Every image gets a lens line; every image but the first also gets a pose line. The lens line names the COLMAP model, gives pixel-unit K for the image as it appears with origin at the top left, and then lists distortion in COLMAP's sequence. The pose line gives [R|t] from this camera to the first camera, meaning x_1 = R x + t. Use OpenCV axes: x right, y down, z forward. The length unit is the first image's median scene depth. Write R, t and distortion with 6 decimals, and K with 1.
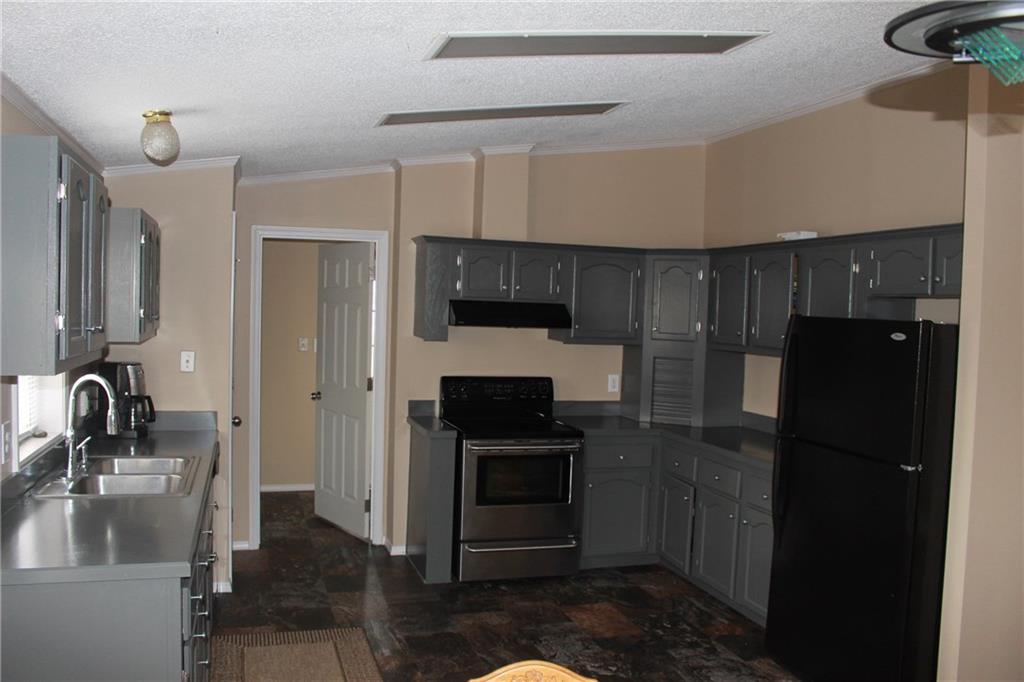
lens RADIAL K [[848.6, 0, 502.4], [0, 848.6, 343.5], [0, 0, 1]] dist [-0.152212, 0.125852]
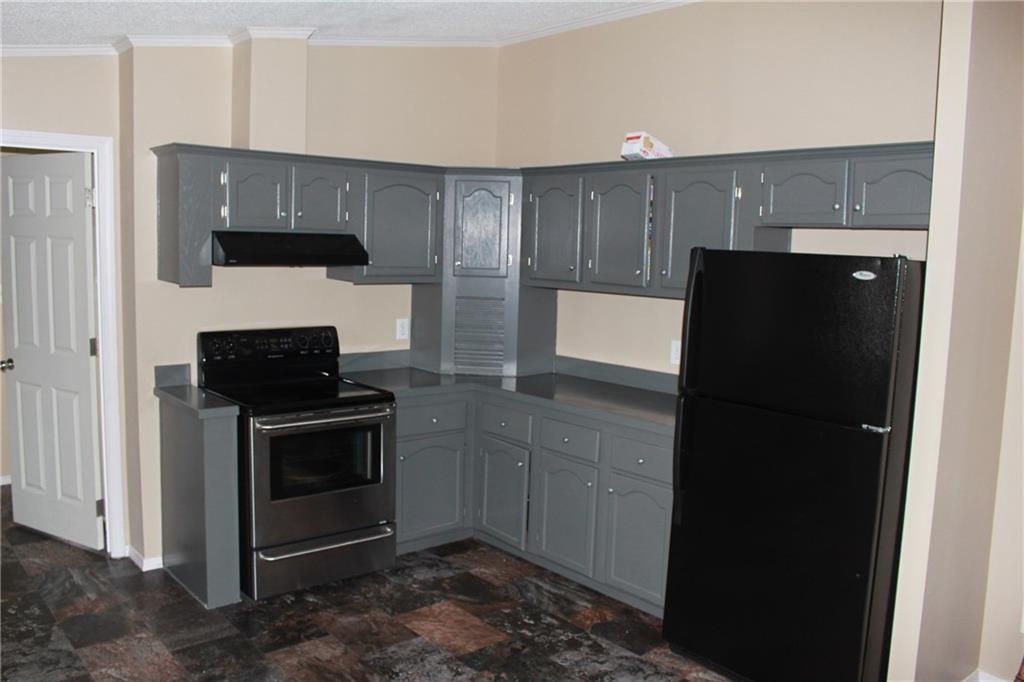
lens RADIAL K [[848.6, 0, 502.4], [0, 848.6, 343.5], [0, 0, 1]] dist [-0.152212, 0.125852]
pose [[0.921215, -0.053084, 0.385415, -0.120757], [0.019859, 0.995773, 0.089681, -0.014202], [-0.388546, -0.074962, 0.918375, 0.228876]]
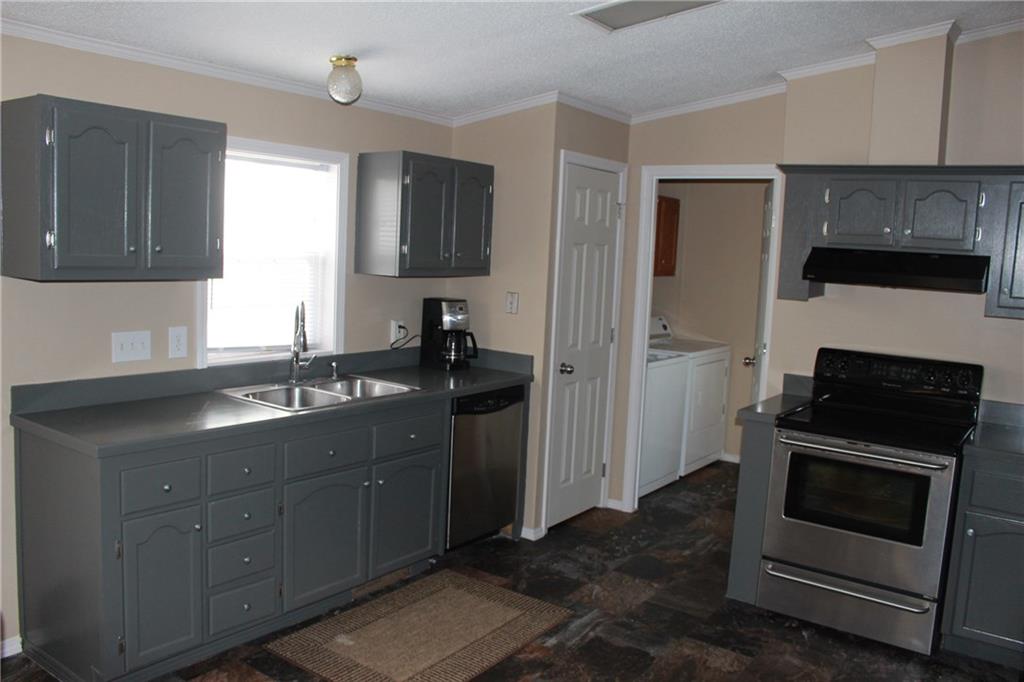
lens RADIAL K [[848.6, 0, 502.4], [0, 848.6, 343.5], [0, 0, 1]] dist [-0.152212, 0.125852]
pose [[0.601129, 0.090670, -0.793991, 0.393170], [-0.062389, 0.995835, 0.066485, 0.002621], [0.796713, 0.009570, 0.604282, 0.337936]]
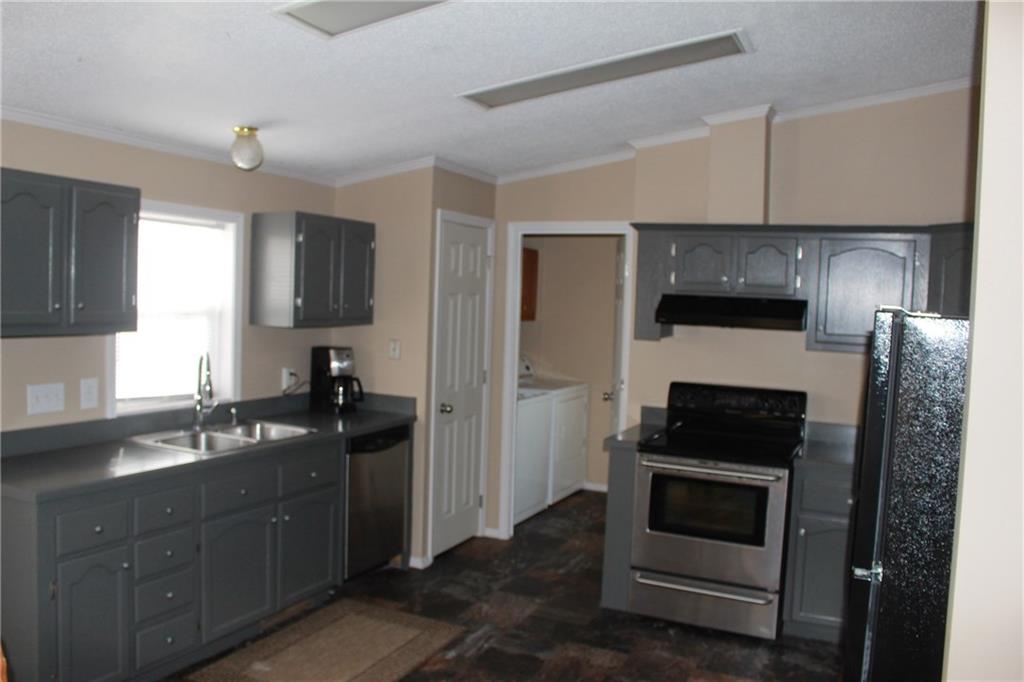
lens RADIAL K [[848.6, 0, 502.4], [0, 848.6, 343.5], [0, 0, 1]] dist [-0.152212, 0.125852]
pose [[0.735747, 0.034983, -0.676352, 0.431683], [-0.042346, 0.999087, 0.005610, 0.001527], [0.675931, 0.024513, 0.736557, 0.252928]]
